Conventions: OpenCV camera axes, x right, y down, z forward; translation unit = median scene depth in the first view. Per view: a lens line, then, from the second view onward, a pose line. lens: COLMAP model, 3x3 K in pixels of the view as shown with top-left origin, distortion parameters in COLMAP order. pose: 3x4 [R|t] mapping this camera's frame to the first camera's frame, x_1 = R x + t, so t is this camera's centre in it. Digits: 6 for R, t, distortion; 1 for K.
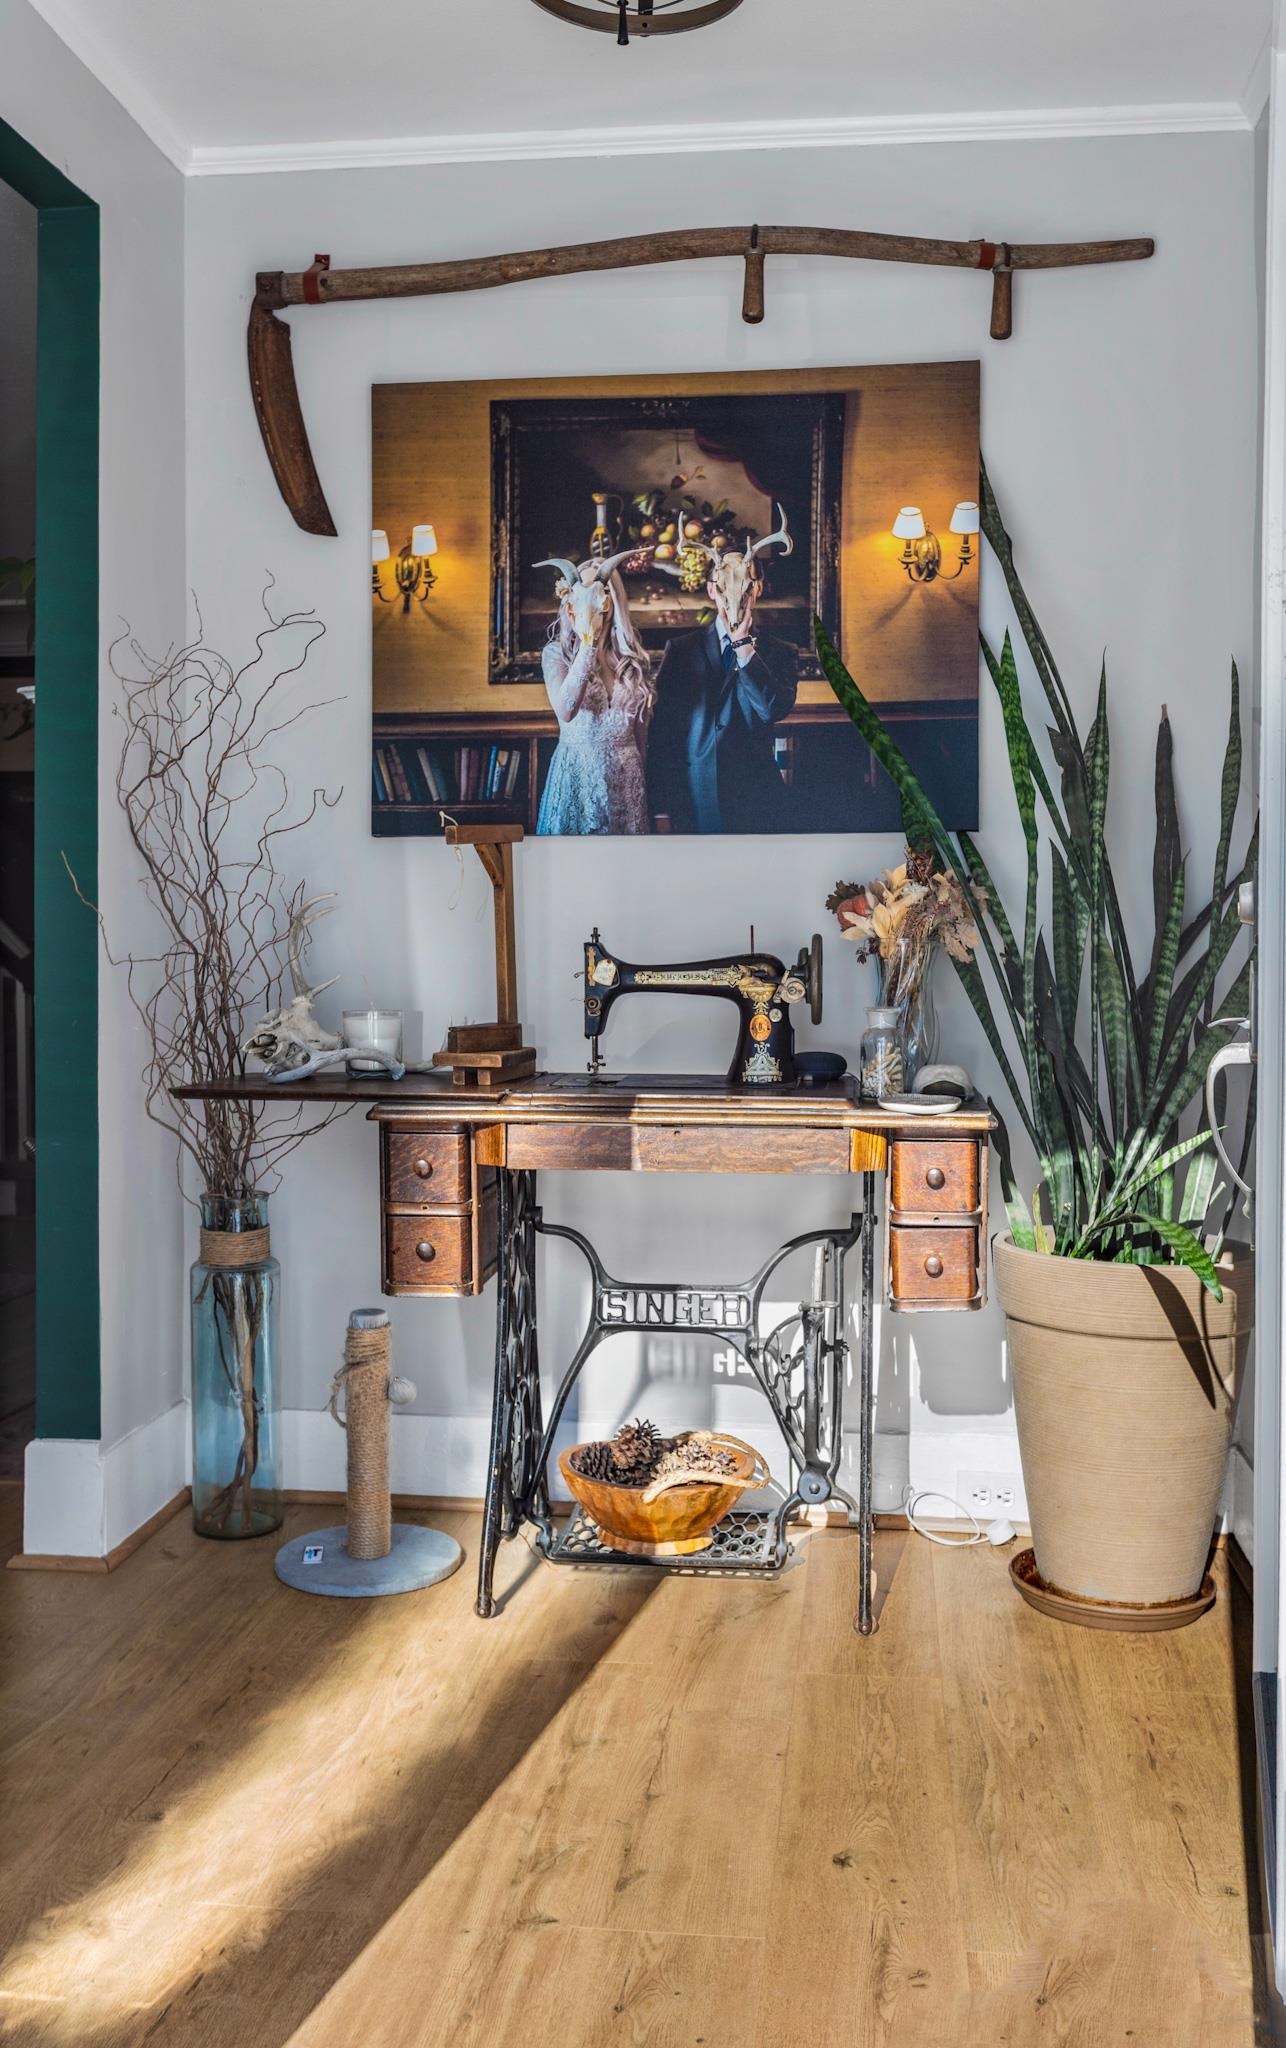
lens RADIAL K [[1816.5, 0, 647.2], [0, 1816.5, 1005.5], [0, 0, 1]] dist [-0.018744, 0.012273]
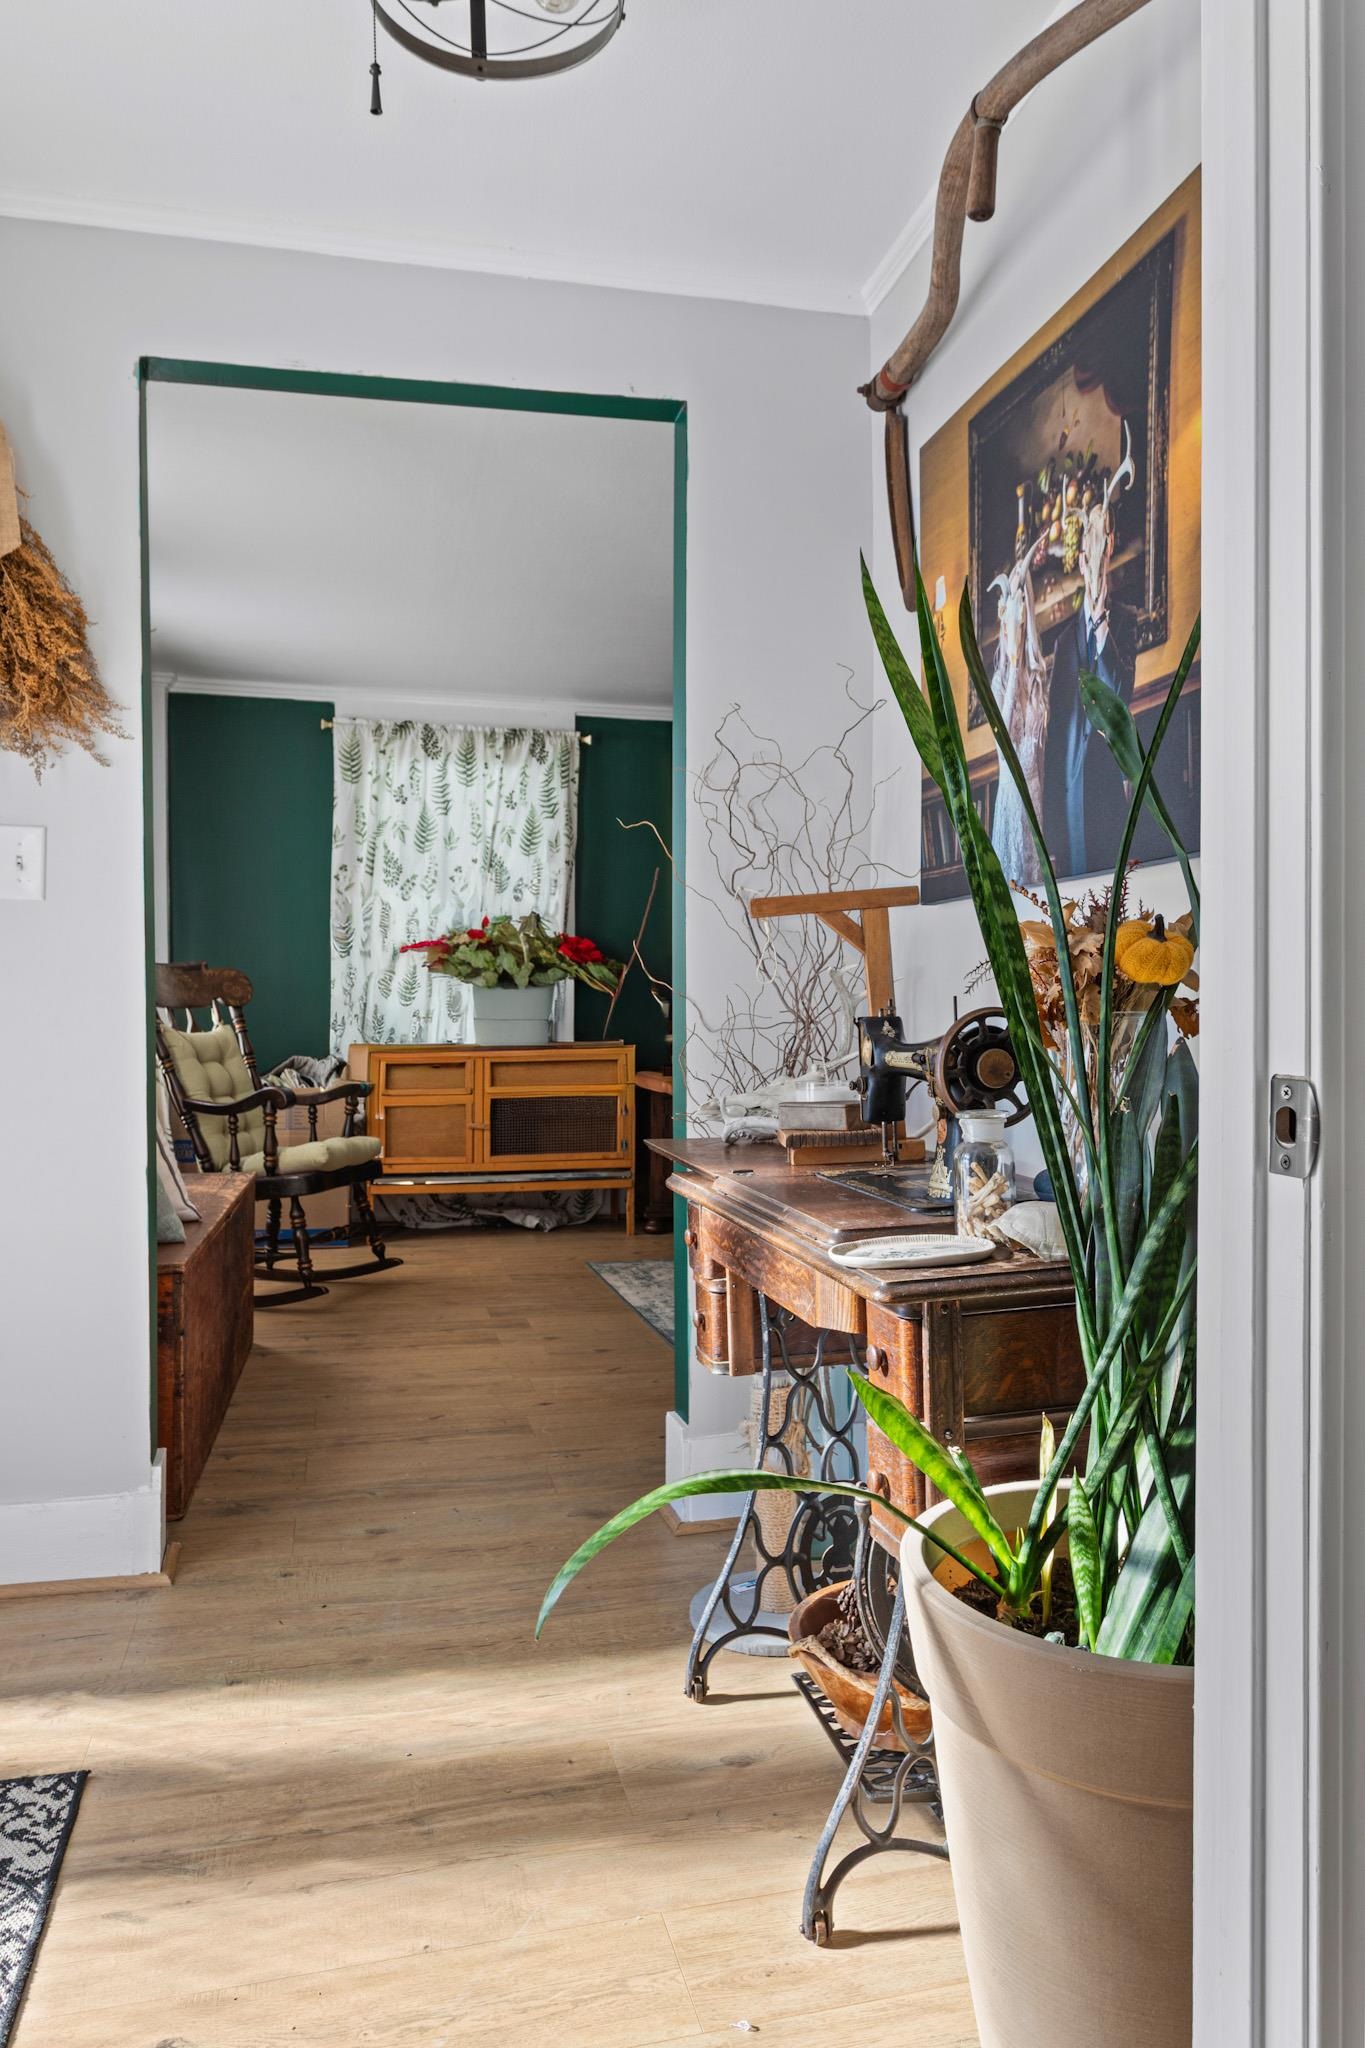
lens RADIAL K [[1417.1, 0, 698.3], [0, 1417.1, 1019.7], [0, 0, 1]] dist [0.006077, -0.008093]
pose [[0.357162, 0.009246, -0.933997, 0.549676], [-0.008913, 0.999939, 0.006491, -0.034375], [0.934000, 0.006006, 0.357222, 0.627820]]
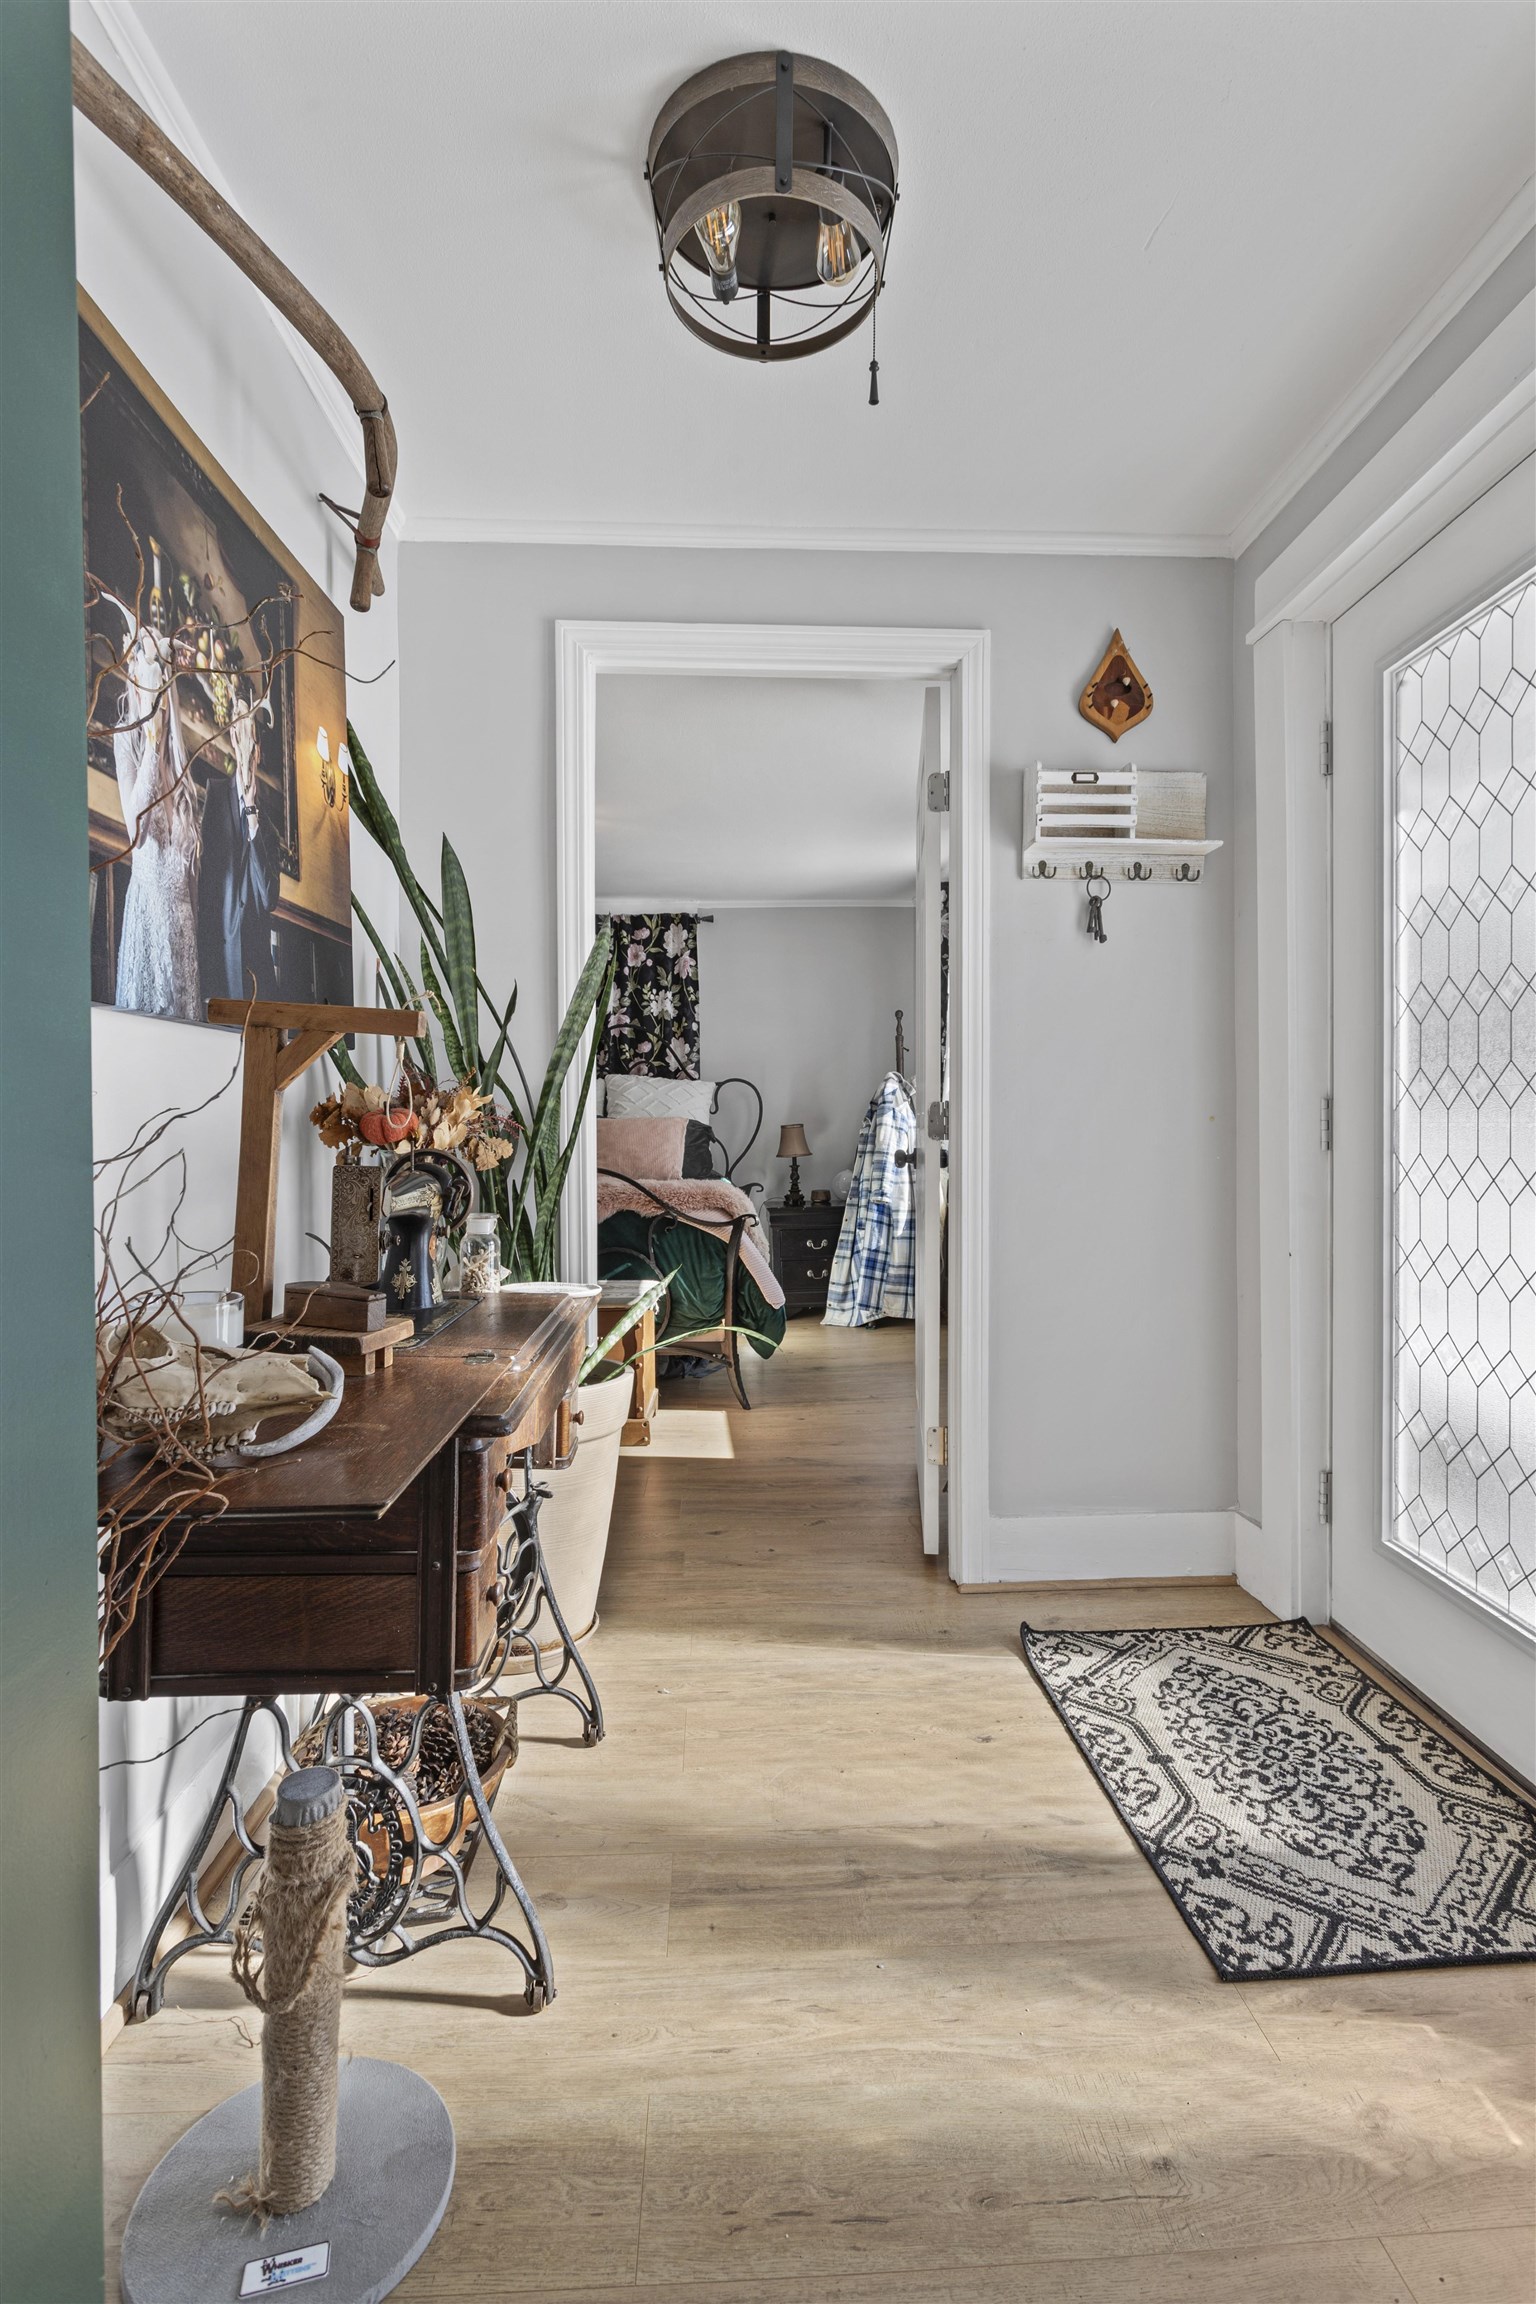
lens RADIAL K [[1101.7, 0, 772.5], [0, 1101.7, 1152.5], [0, 0, 1]] dist [0.001225, 0.003230]
pose [[-0.172865, -0.028692, 0.984528, -0.508574], [0.018214, 0.999312, 0.032321, -0.050189], [-0.984777, 0.023519, -0.172223, 0.847926]]
